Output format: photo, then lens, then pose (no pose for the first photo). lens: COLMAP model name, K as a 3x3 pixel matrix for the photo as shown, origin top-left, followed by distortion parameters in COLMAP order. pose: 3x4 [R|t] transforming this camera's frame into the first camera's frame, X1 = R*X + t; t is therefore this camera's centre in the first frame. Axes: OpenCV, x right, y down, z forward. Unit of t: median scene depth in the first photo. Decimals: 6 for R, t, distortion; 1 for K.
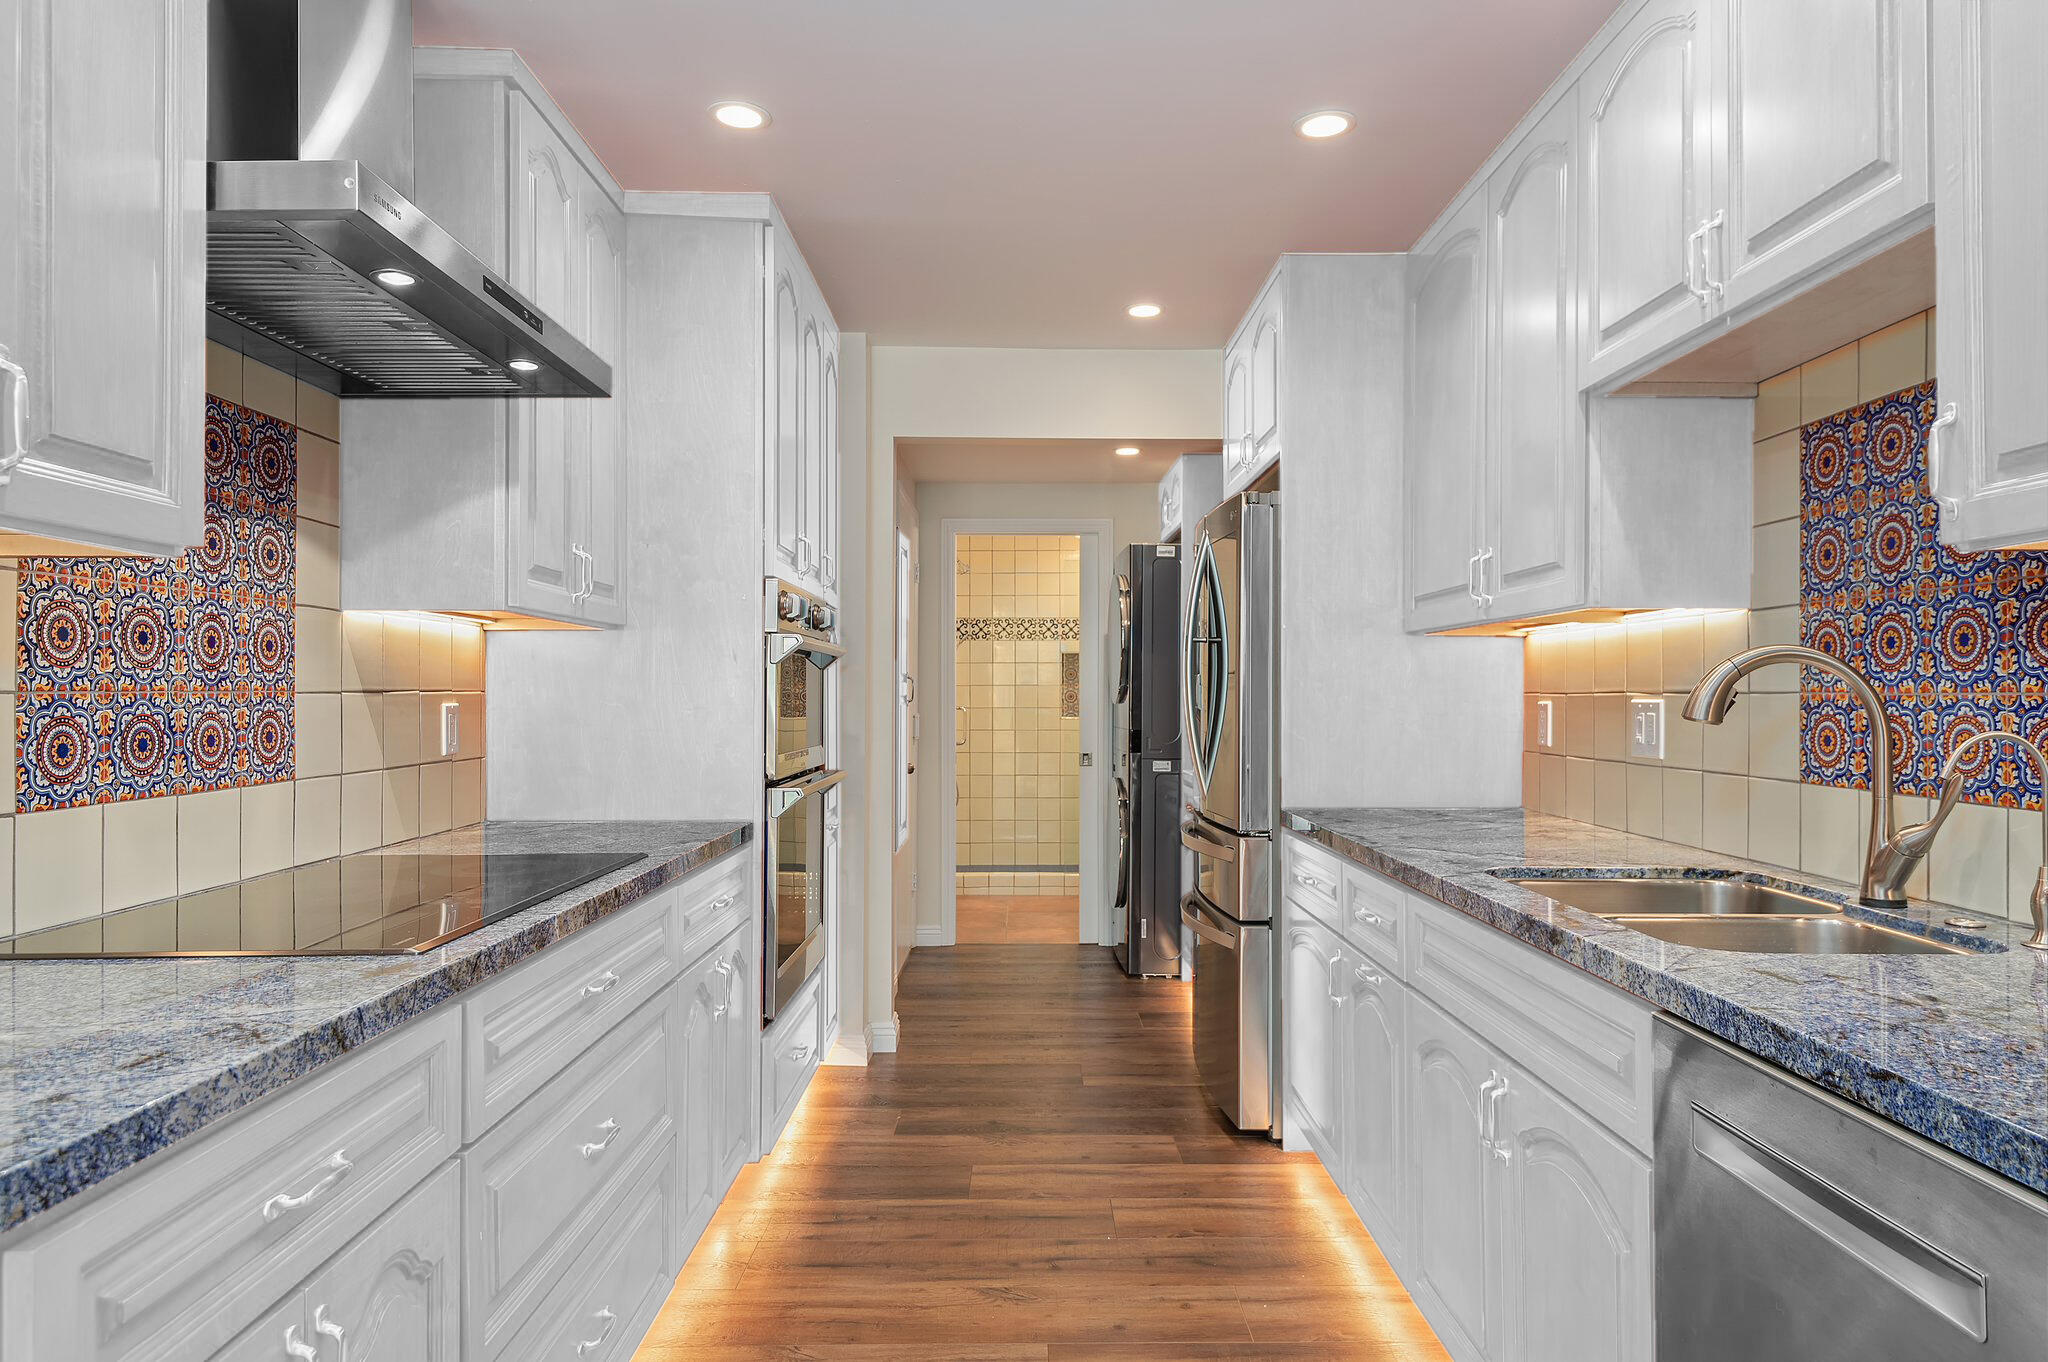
lens RADIAL K [[1295.6, 0, 1026.6], [0, 1295.6, 691.9], [0, 0, 1]] dist [0.006790, -0.005333]
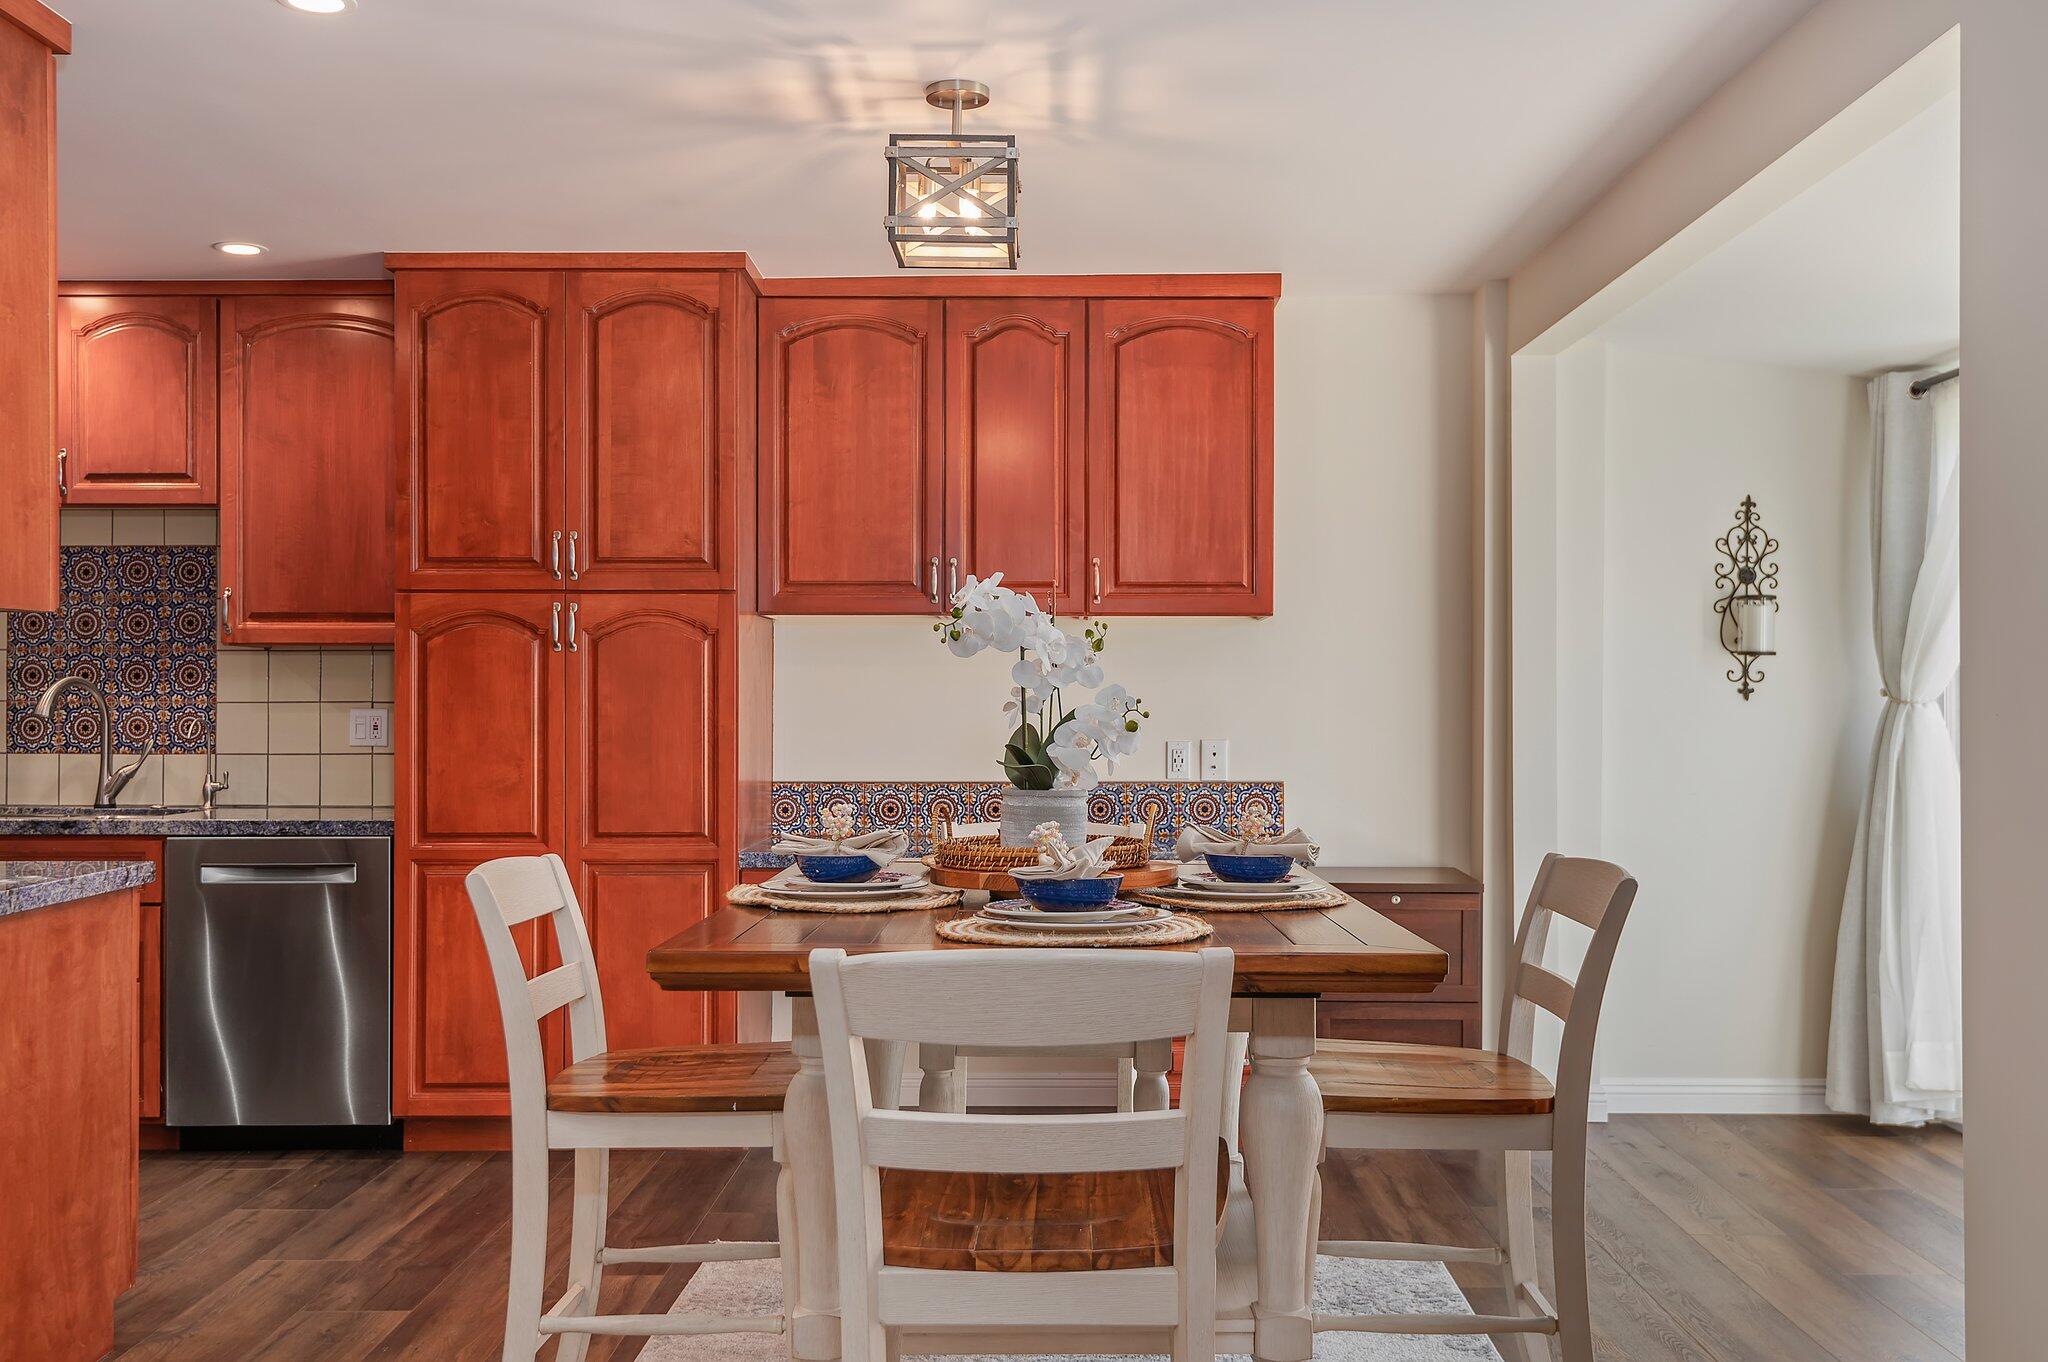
lens RADIAL K [[1885.5, 0, 1024.4], [0, 1885.5, 689.5], [0, 0, 1]] dist [0.033284, 0.000000]
pose [[0.030934, 0.008899, 0.999482, -2.055600], [-0.003984, 0.999954, -0.008780, 0.001878], [-0.999513, -0.003711, 0.030968, -0.466257]]
